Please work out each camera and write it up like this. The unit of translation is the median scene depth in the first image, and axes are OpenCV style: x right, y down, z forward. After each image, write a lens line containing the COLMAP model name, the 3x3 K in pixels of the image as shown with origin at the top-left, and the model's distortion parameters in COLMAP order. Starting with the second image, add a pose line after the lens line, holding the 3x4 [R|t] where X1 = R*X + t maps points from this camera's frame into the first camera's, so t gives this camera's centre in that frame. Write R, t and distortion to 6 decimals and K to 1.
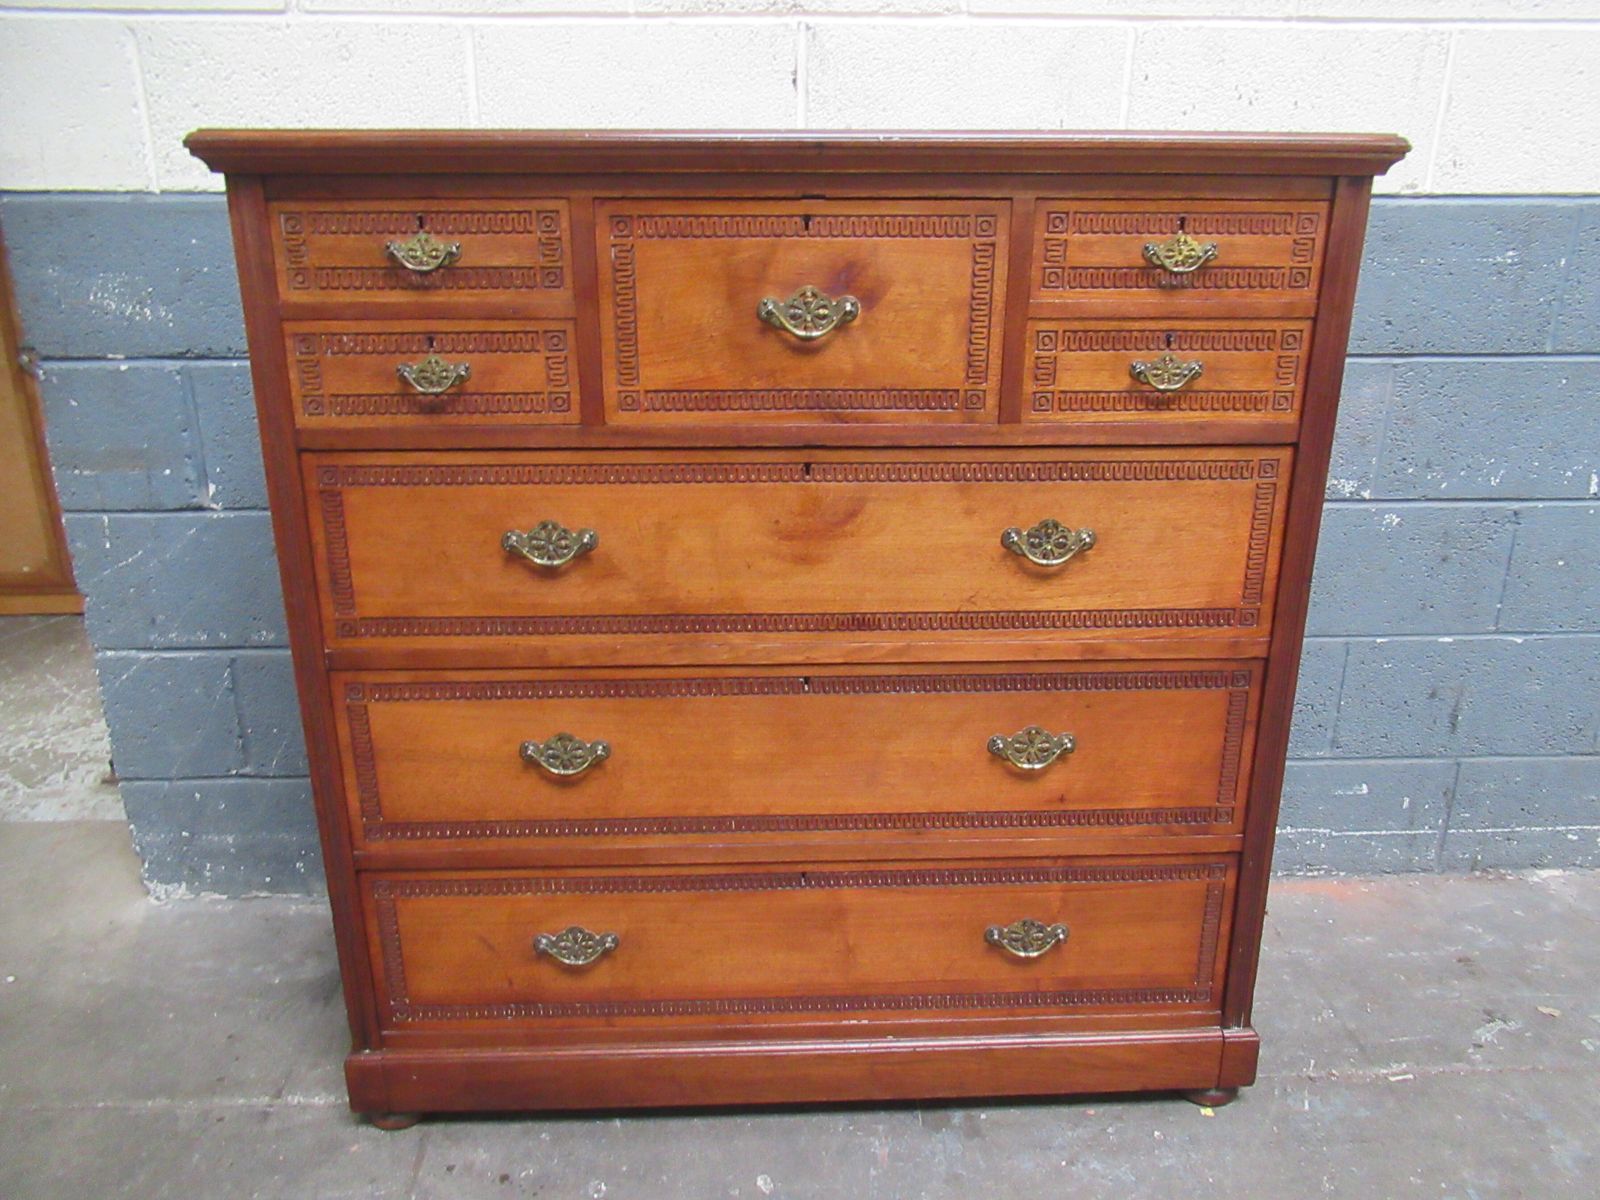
lens RADIAL K [[1199.0, 0, 774.9], [0, 1199.0, 585.3], [0, 0, 1]] dist [-0.024620, 0.026698]
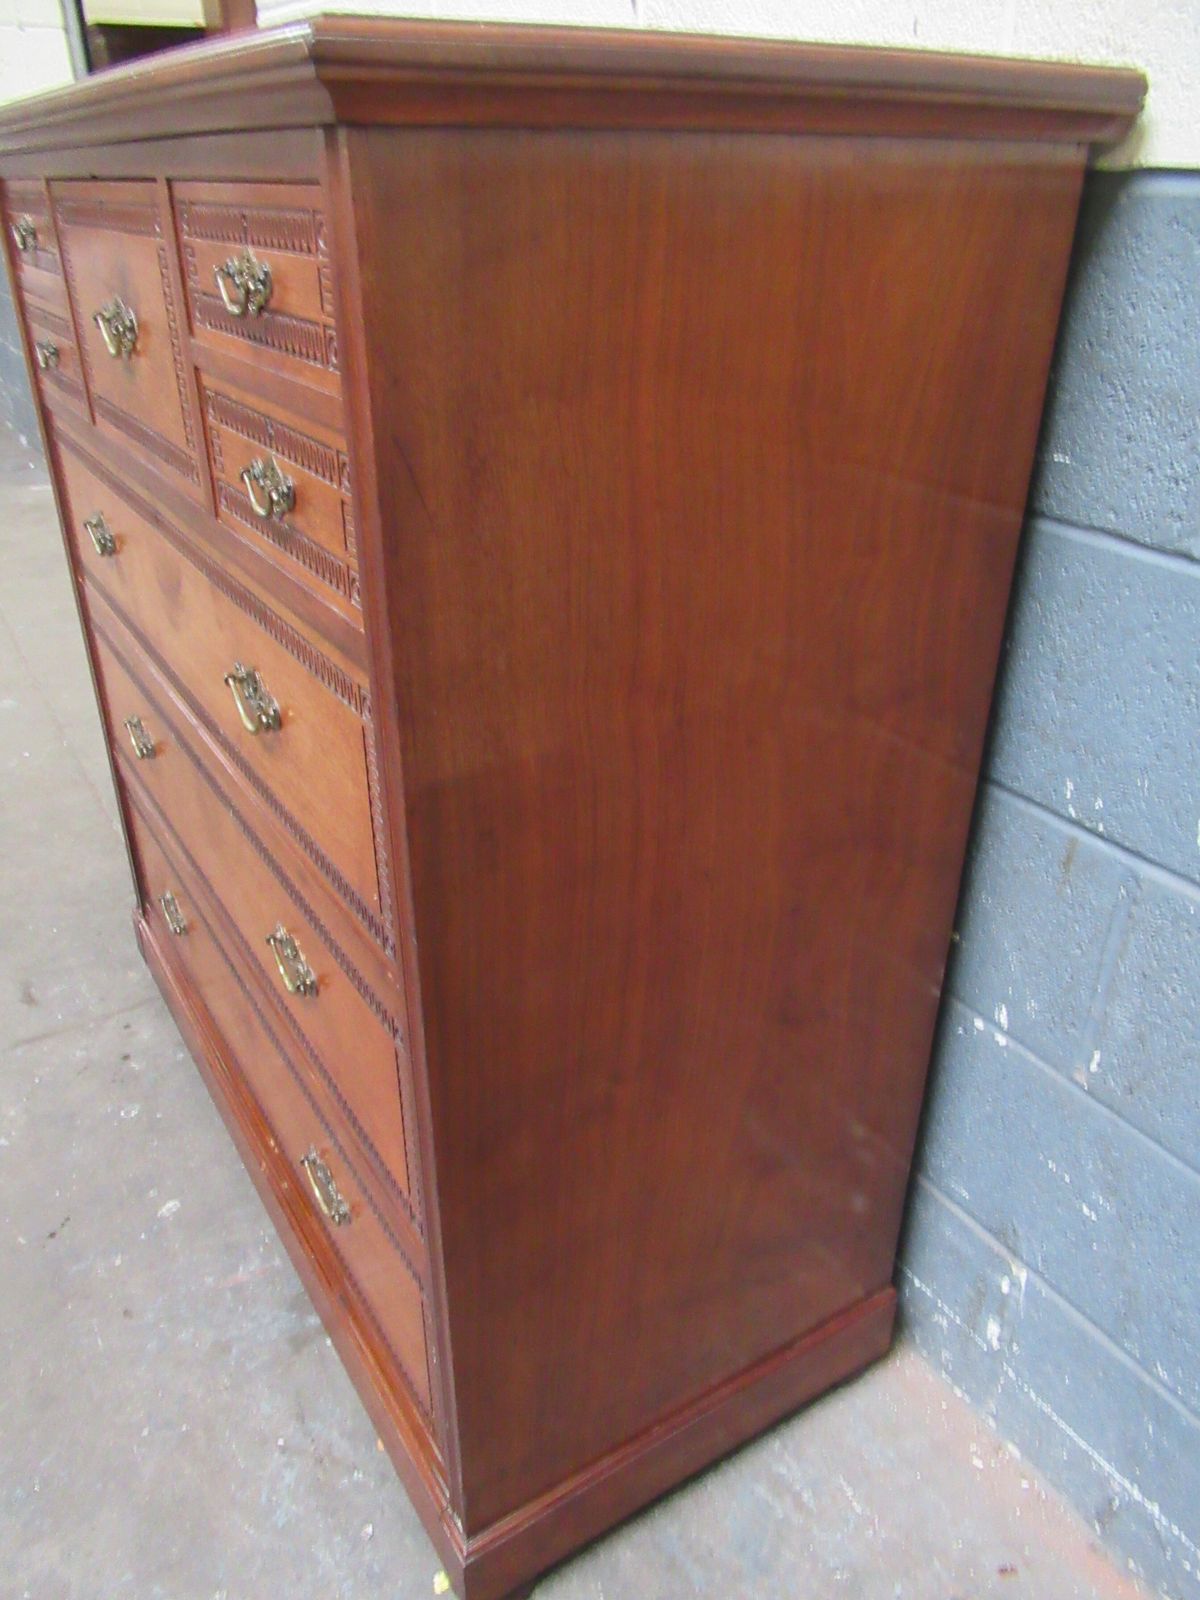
lens RADIAL K [[1199.0, 0, 590.5], [0, 1199.0, 792.3], [0, 0, 1]] dist [-0.024620, 0.026698]
pose [[0.507230, 0.413754, -0.755993, 0.848056], [-0.273315, 0.909162, 0.314204, -0.258205], [0.817323, 0.047250, 0.574239, 0.730530]]
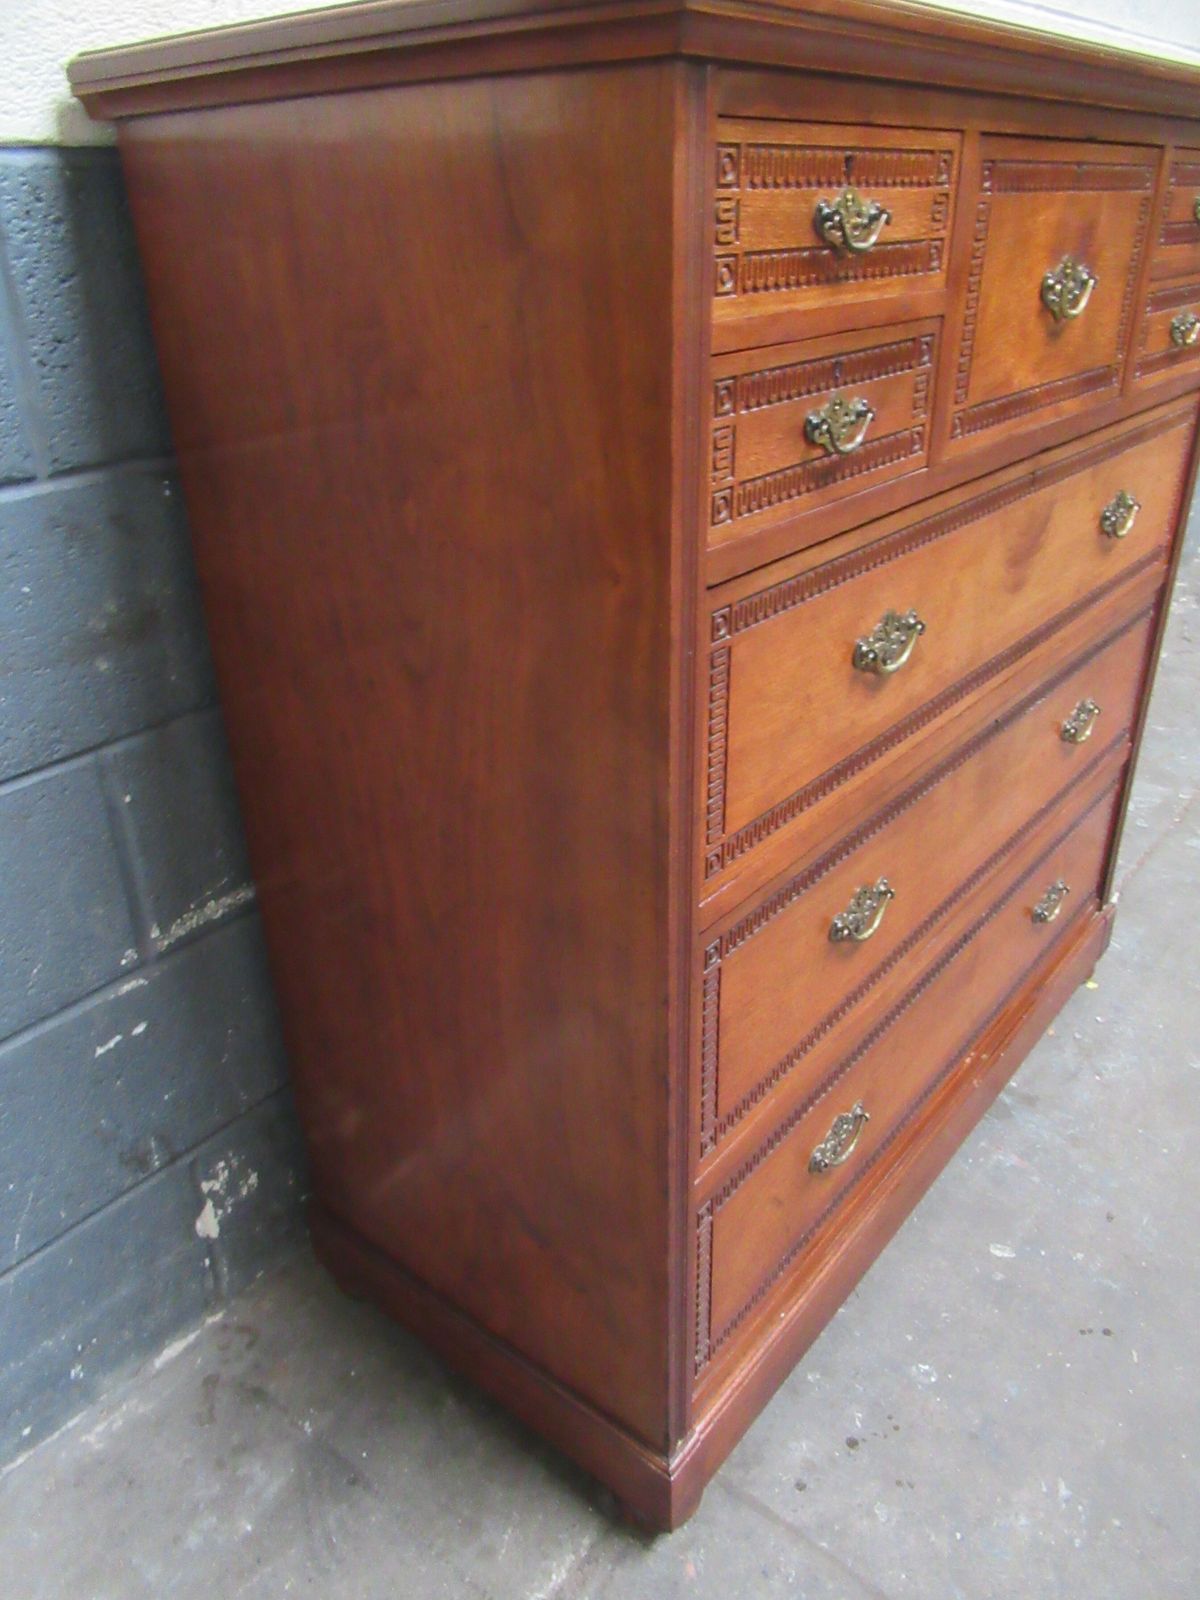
lens RADIAL K [[1199.0, 0, 598.1], [0, 1199.0, 789.7], [0, 0, 1]] dist [-0.024620, 0.026698]
pose [[0.647105, -0.341328, 0.681726, -0.788526], [0.245088, 0.939853, 0.237927, -0.163656], [-0.721933, 0.013119, 0.691839, 0.598957]]
